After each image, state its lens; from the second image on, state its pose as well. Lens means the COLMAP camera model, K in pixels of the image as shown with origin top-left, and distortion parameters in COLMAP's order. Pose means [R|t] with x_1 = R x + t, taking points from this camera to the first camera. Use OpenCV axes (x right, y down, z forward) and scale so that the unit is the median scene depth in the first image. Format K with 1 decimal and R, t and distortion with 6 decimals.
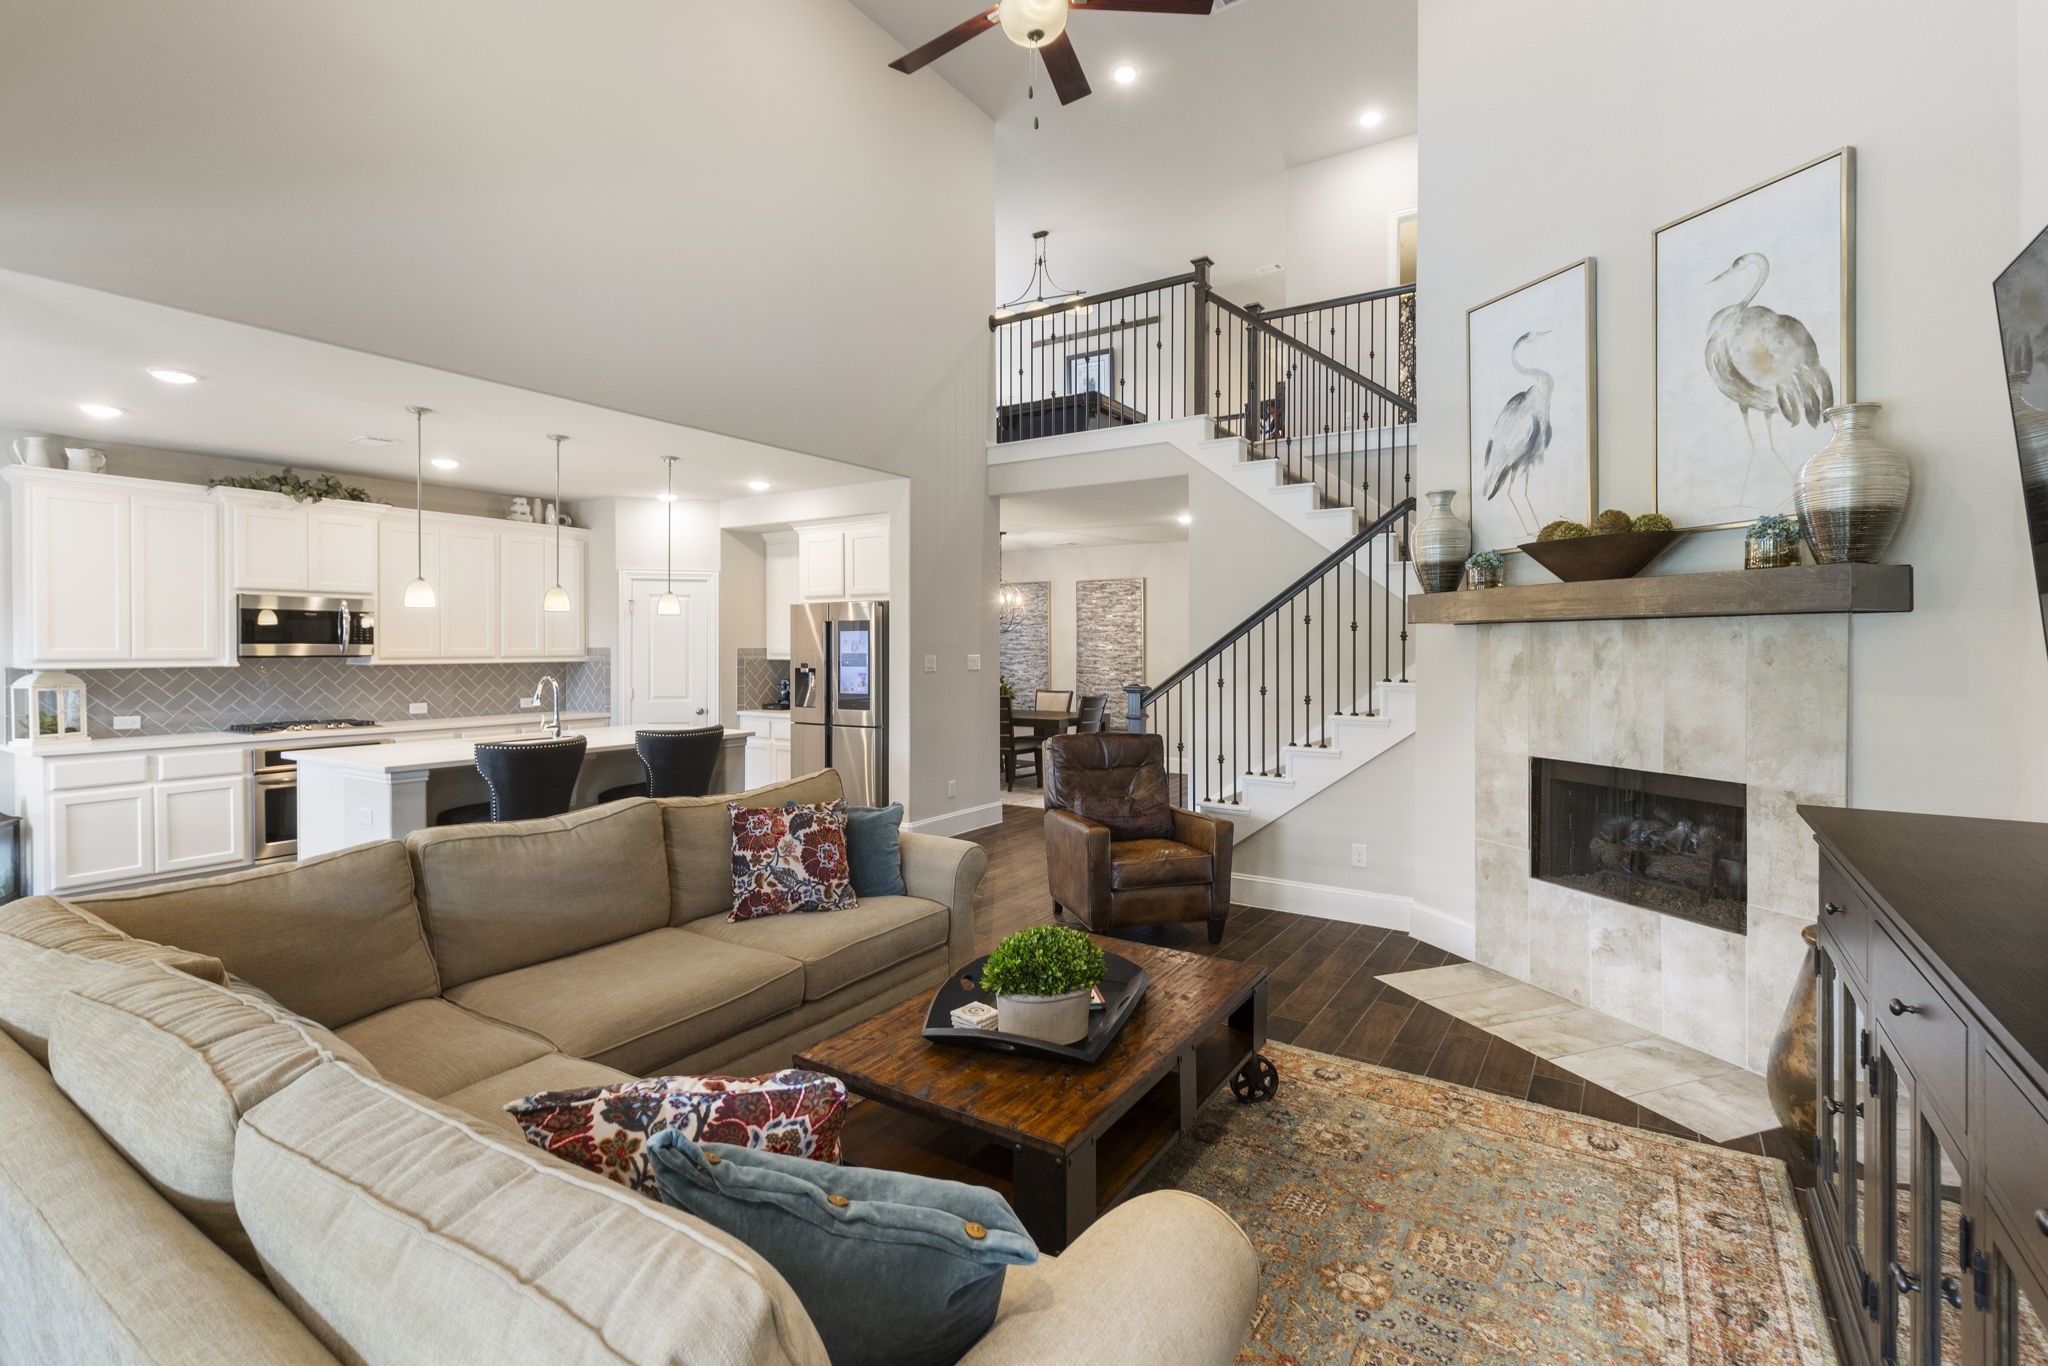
lens RADIAL K [[937.6, 0, 1022.4], [0, 937.6, 651.1], [0, 0, 1]] dist [0.011896, -0.003125]
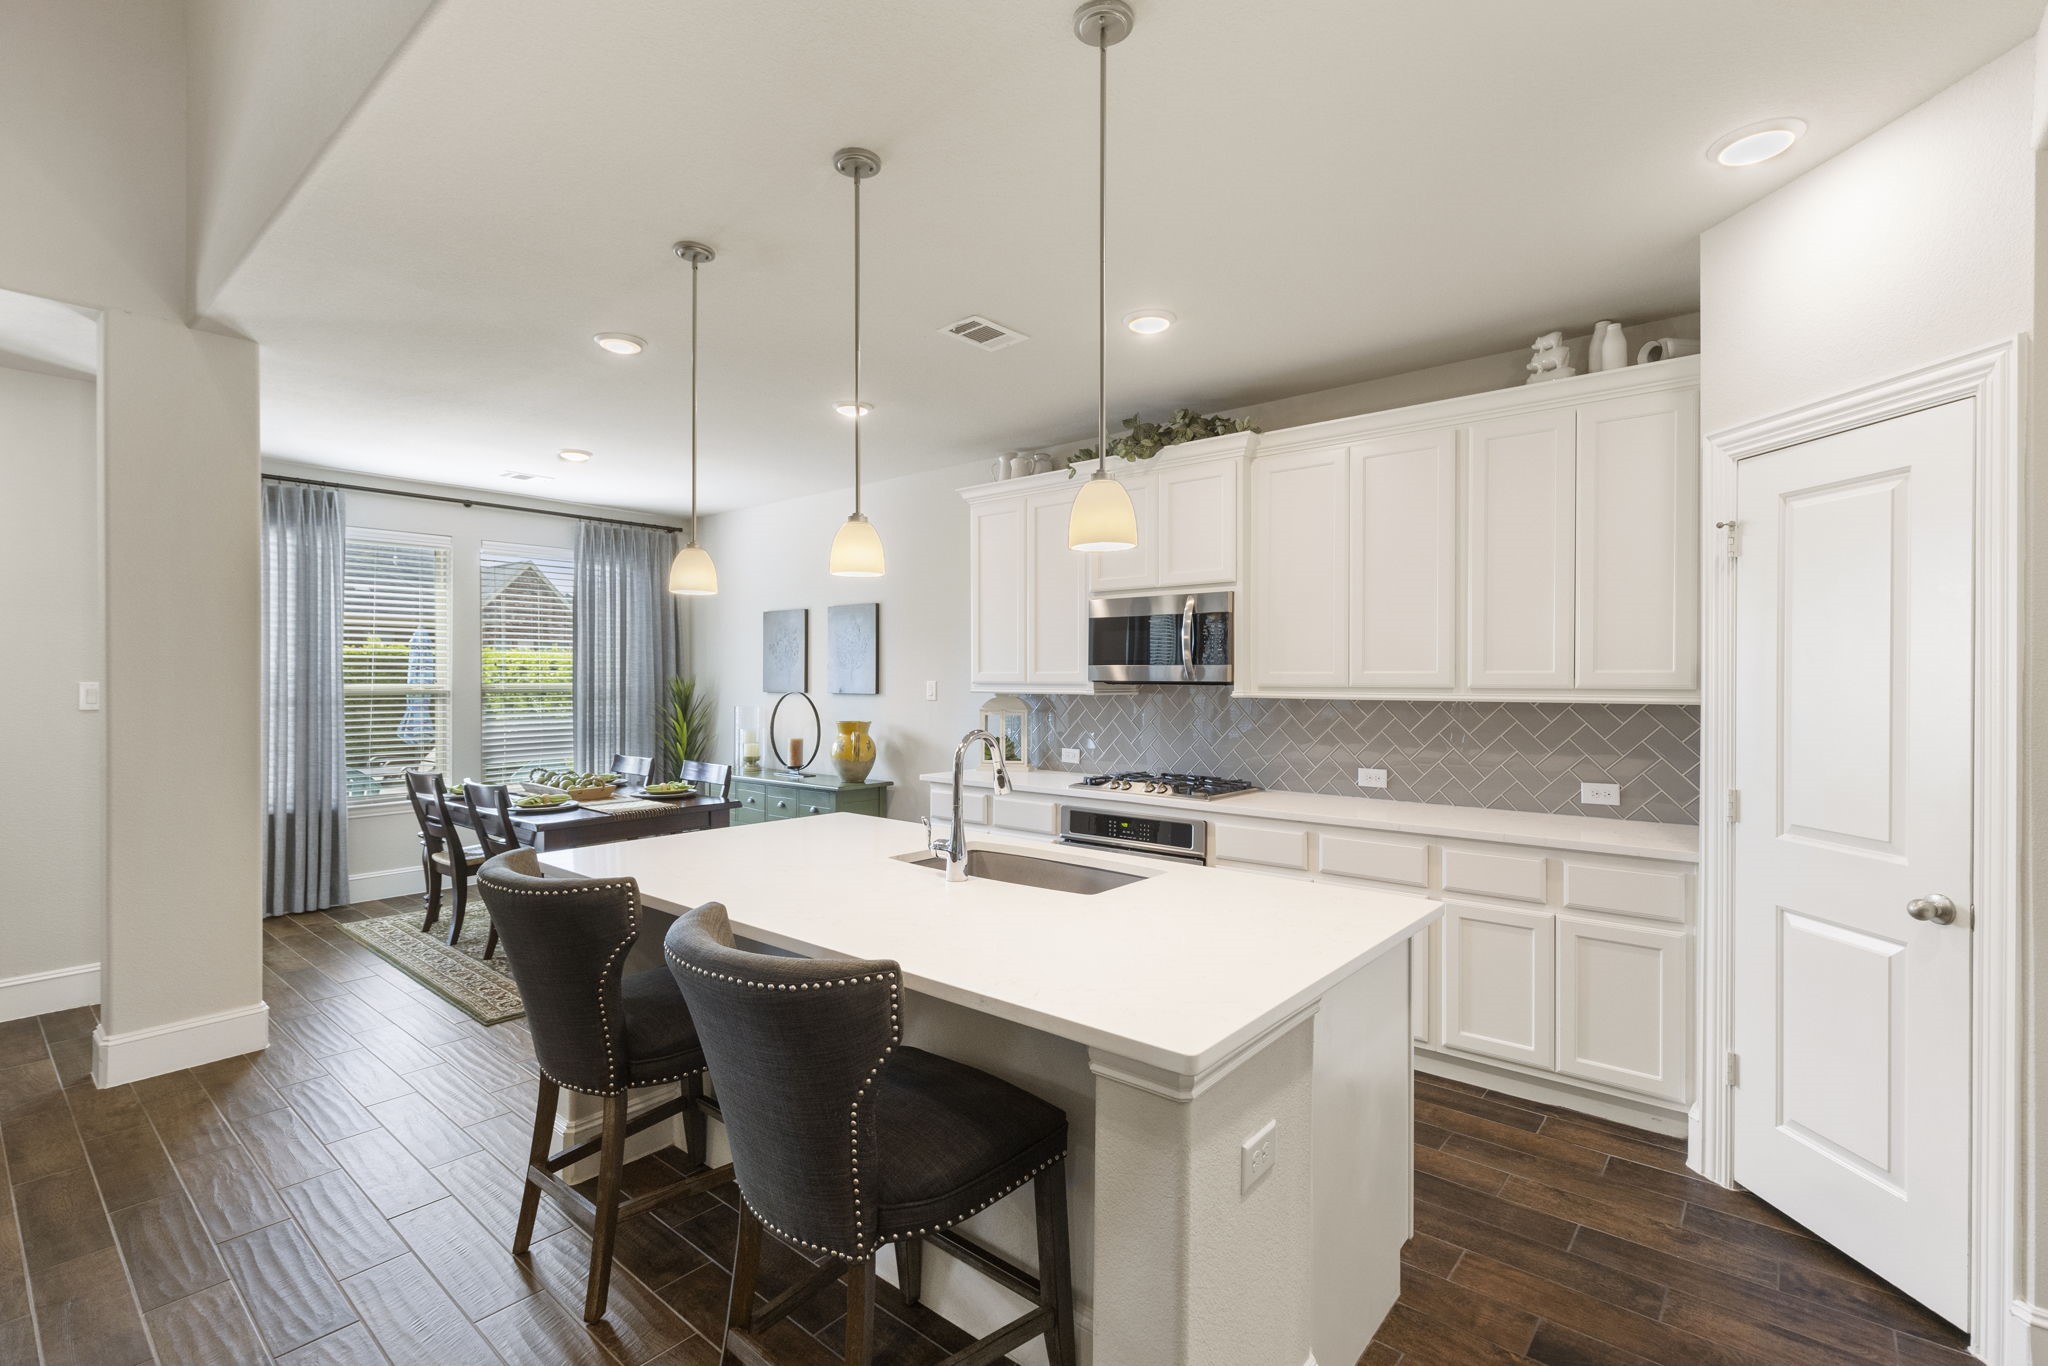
lens RADIAL K [[937.6, 0, 1028.2], [0, 937.6, 673.4], [0, 0, 1]] dist [0.011896, -0.003125]
pose [[-0.118062, -0.003499, -0.993000, -0.093887], [-0.005148, 0.999983, -0.002911, 0.002120], [0.992993, 0.004768, -0.118078, 1.329972]]
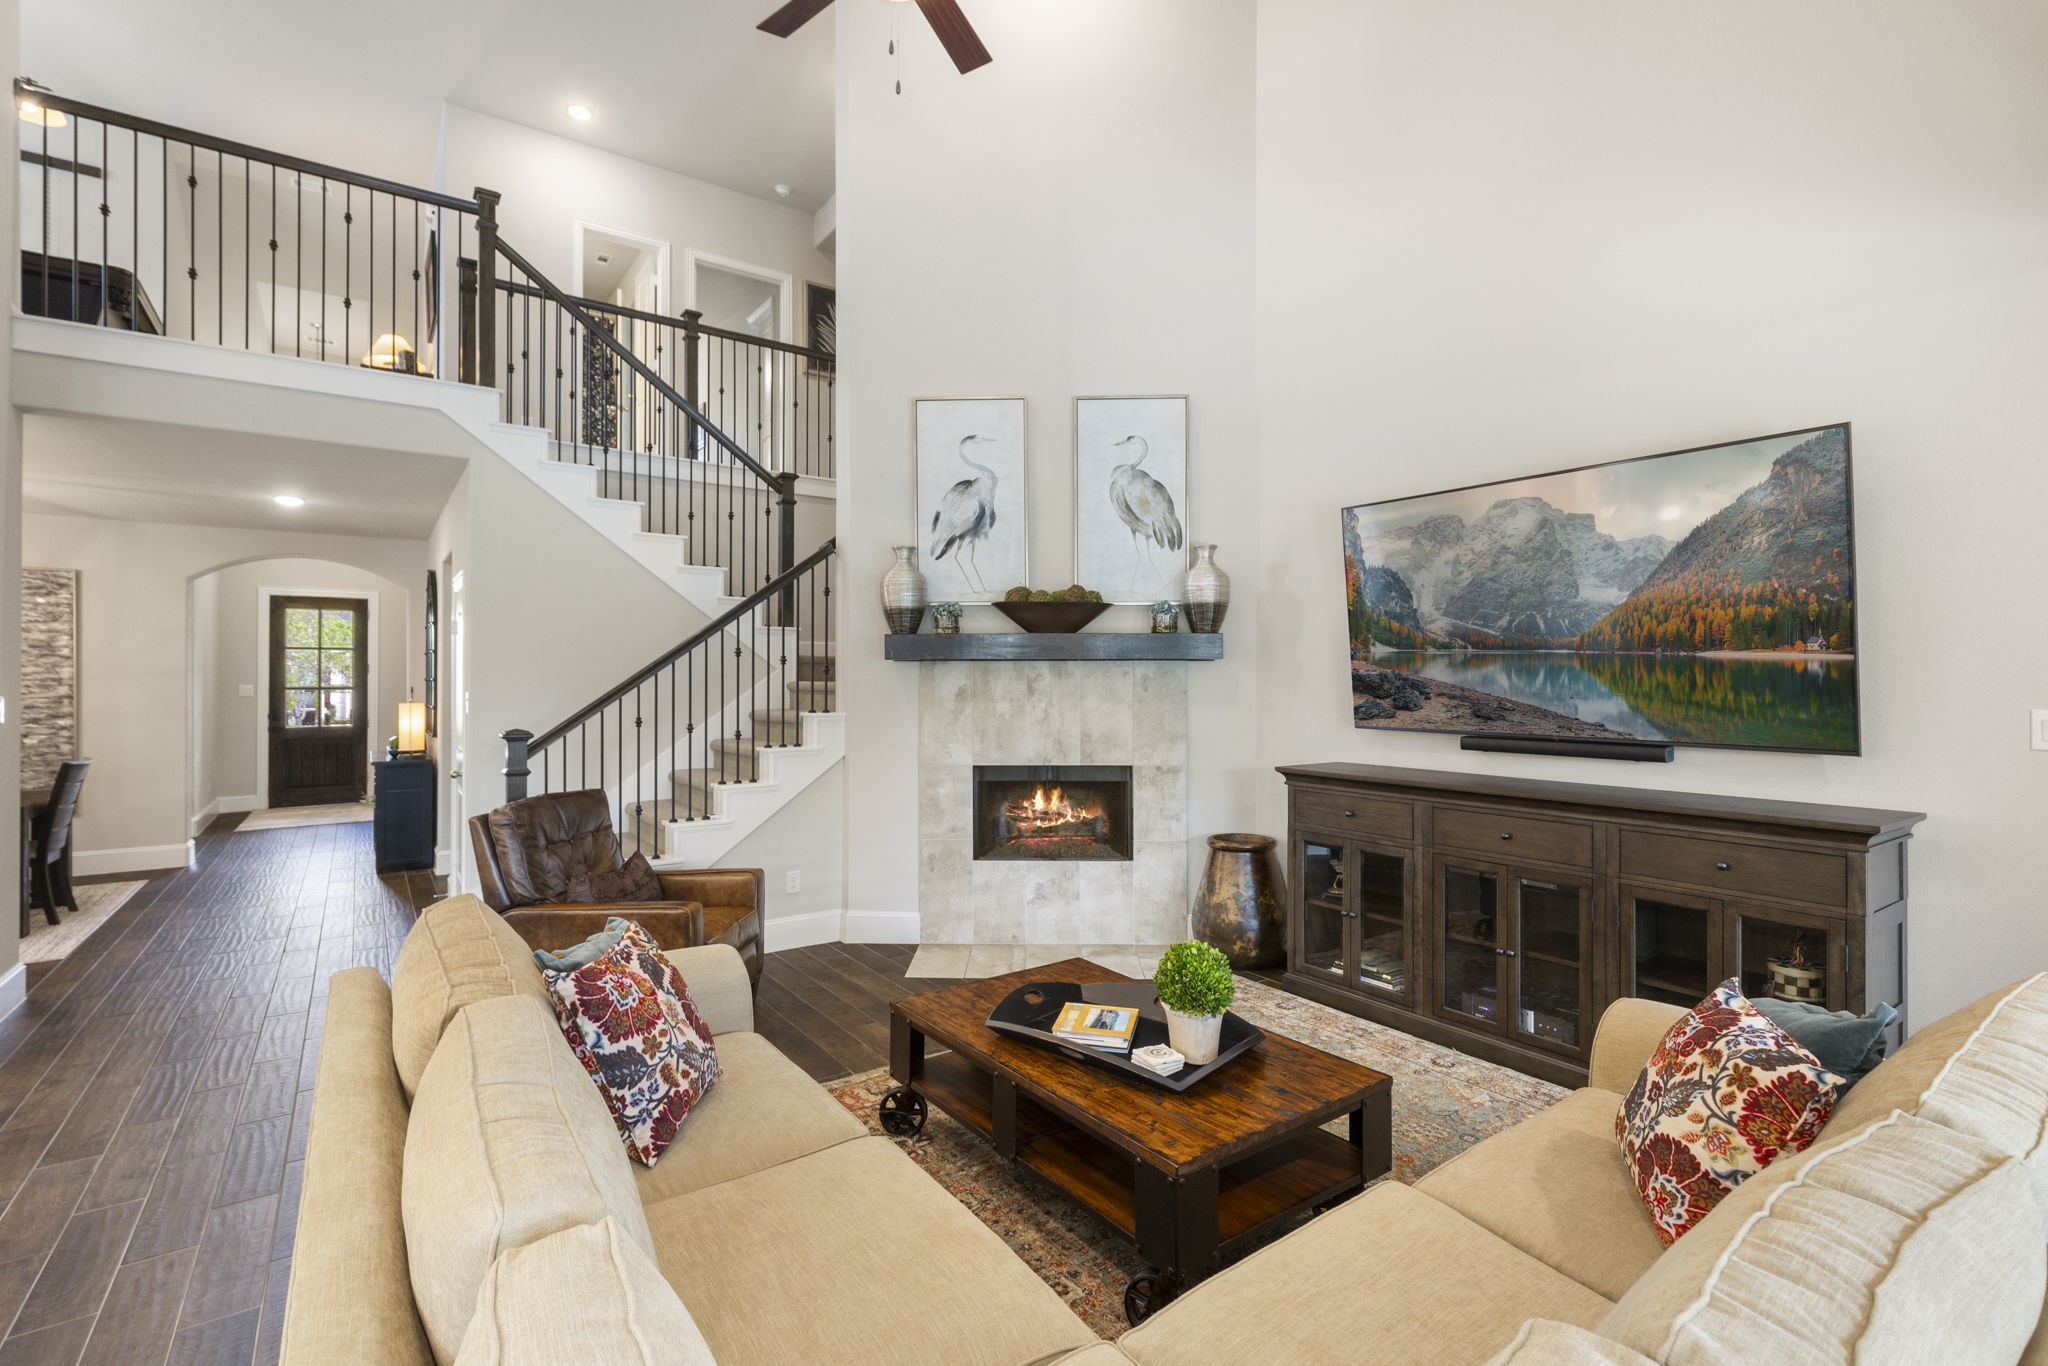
lens RADIAL K [[937.6, 0, 1023.4], [0, 937.6, 674.5], [0, 0, 1]] dist [0.011896, -0.003125]
pose [[0.366327, 0.002887, 0.930482, -0.545287], [0.004358, 0.999979, -0.004819, -0.004965], [-0.930476, 0.005820, 0.366306, 0.410963]]
